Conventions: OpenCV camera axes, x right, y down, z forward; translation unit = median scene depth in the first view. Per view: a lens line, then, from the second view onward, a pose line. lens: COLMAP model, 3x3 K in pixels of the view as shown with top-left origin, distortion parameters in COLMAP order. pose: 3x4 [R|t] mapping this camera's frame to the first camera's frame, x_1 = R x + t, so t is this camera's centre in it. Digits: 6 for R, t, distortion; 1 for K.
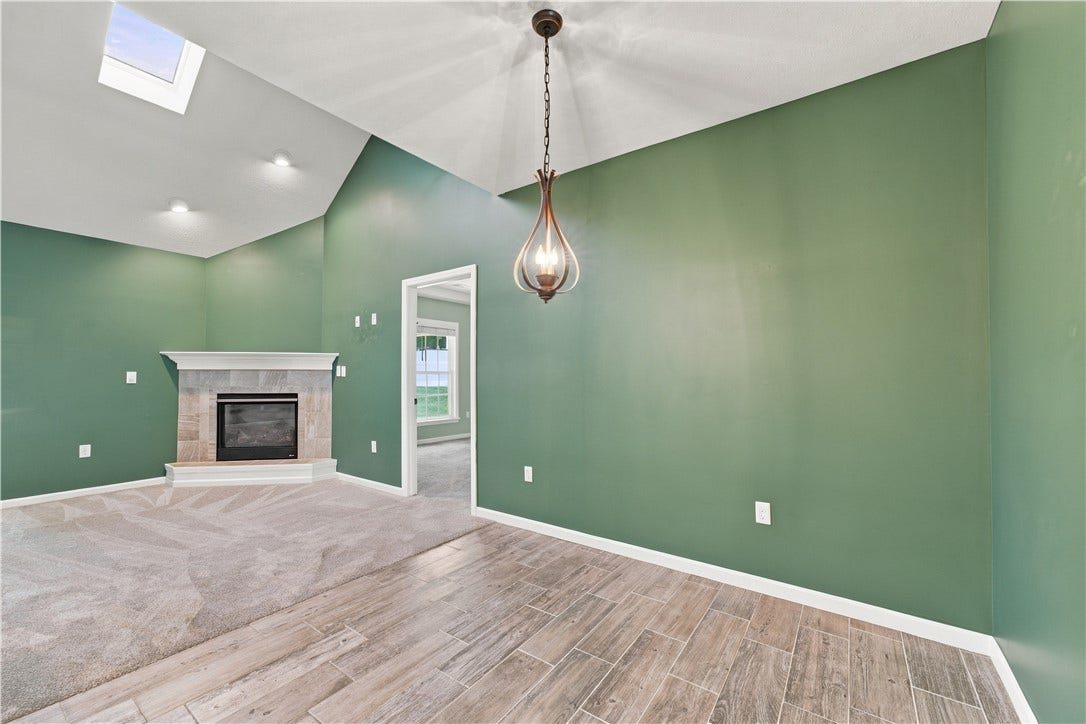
lens RADIAL K [[434.5, 0, 540.3], [0, 434.5, 367.4], [0, 0, 1]] dist [-0.002778, 0.005231]
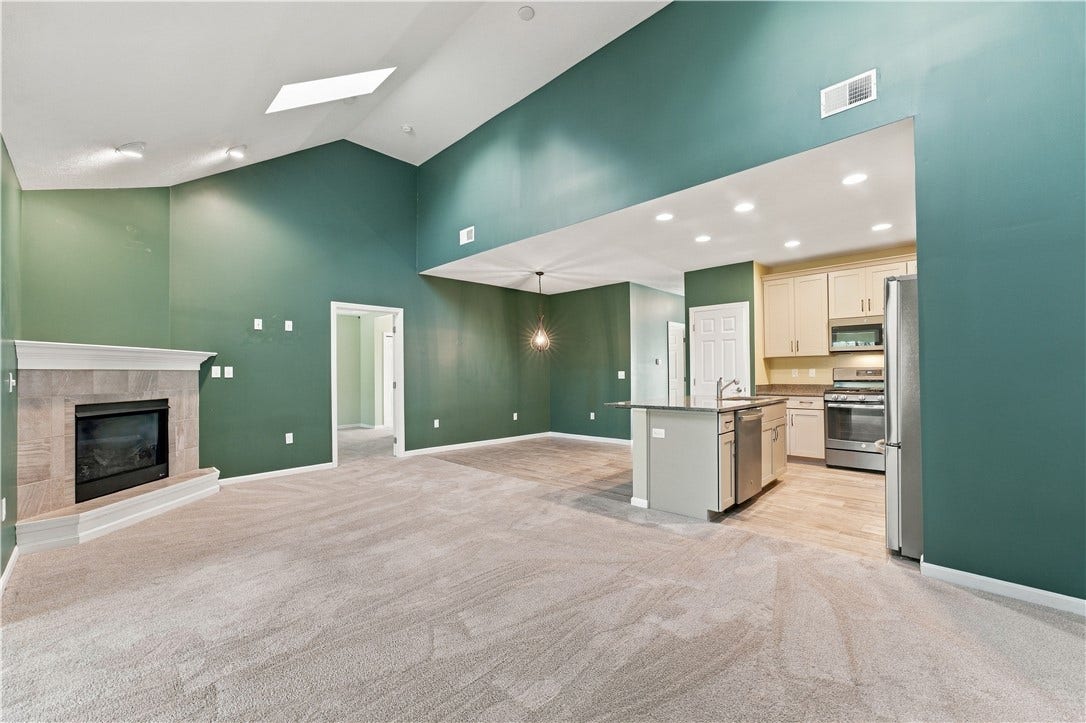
lens RADIAL K [[434.5, 0, 540.3], [0, 434.5, 366.9], [0, 0, 1]] dist [-0.002778, 0.005231]
pose [[0.130039, 0.011308, 0.991444, -1.309482], [-0.004339, 0.999932, -0.010836, 0.004890], [-0.991499, -0.002893, 0.130079, 0.187224]]
